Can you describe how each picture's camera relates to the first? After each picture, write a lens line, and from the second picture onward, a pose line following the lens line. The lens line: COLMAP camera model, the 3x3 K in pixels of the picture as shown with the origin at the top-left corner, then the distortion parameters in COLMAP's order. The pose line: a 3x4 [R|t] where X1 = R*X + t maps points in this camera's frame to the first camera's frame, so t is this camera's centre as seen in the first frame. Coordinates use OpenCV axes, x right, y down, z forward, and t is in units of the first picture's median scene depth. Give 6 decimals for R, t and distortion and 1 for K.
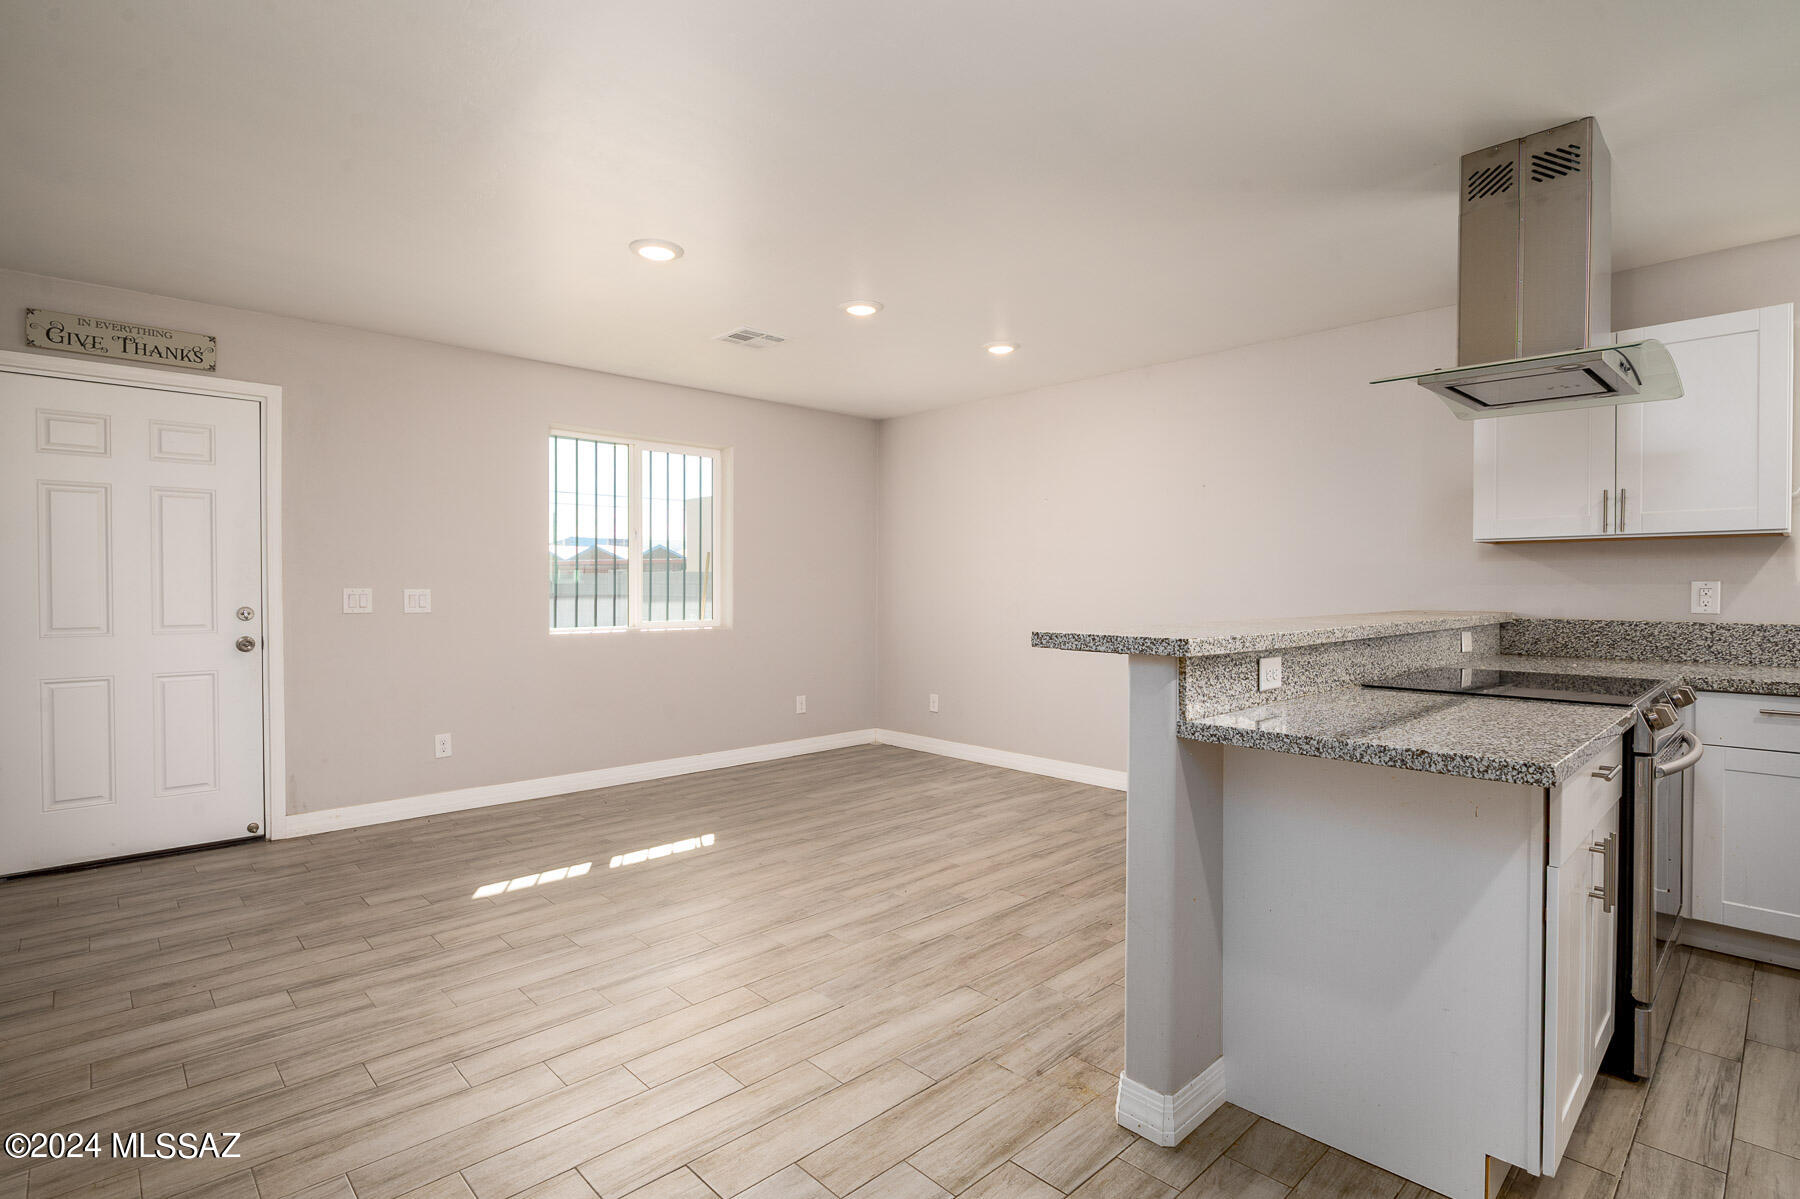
lens RADIAL K [[873.4, 0, 901.4], [0, 873.4, 595.2], [0, 0, 1]] dist [0.005314, -0.008215]
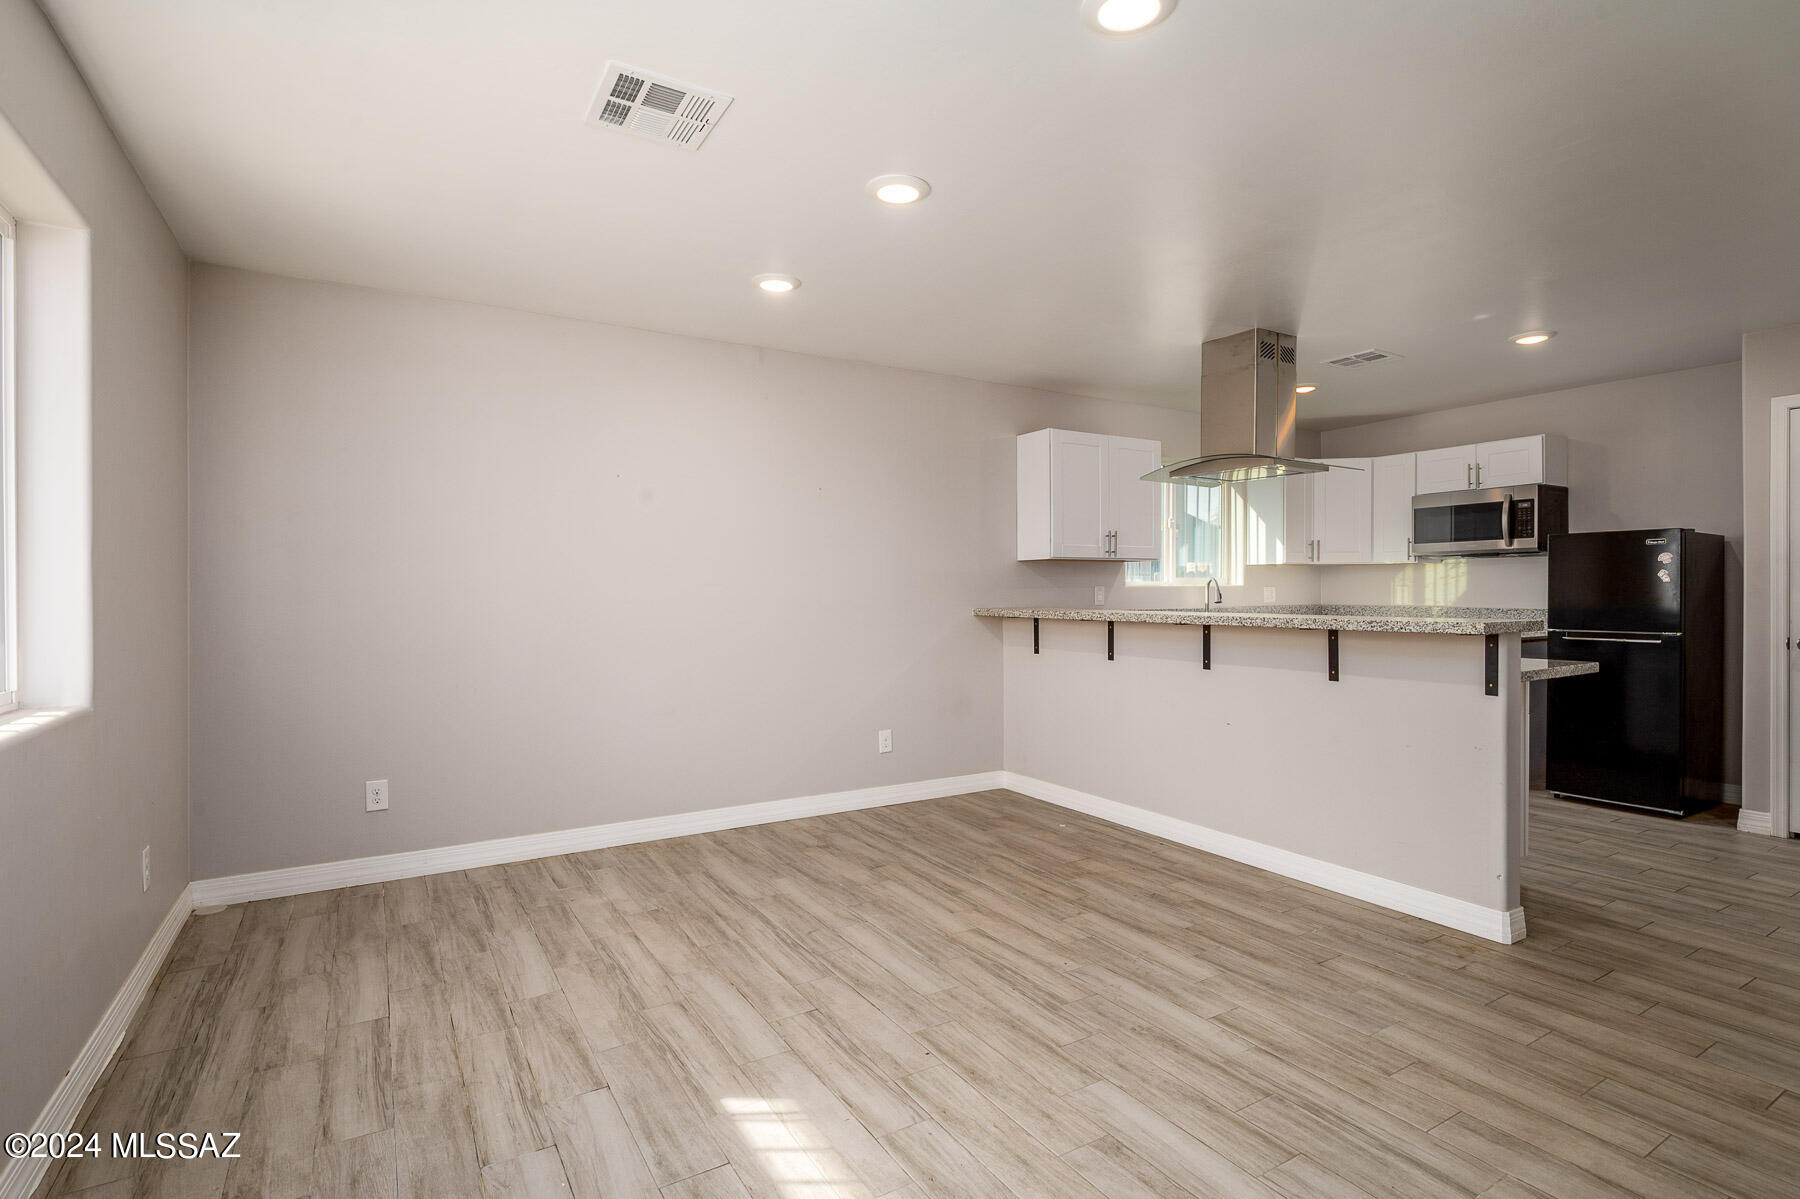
lens RADIAL K [[873.4, 0, 901.4], [0, 873.4, 595.2], [0, 0, 1]] dist [0.005314, -0.008215]
pose [[0.210589, -0.010393, 0.977520, -0.881001], [0.013131, 0.999883, 0.007802, -0.016610], [-0.977487, 0.011193, 0.210700, 1.037694]]
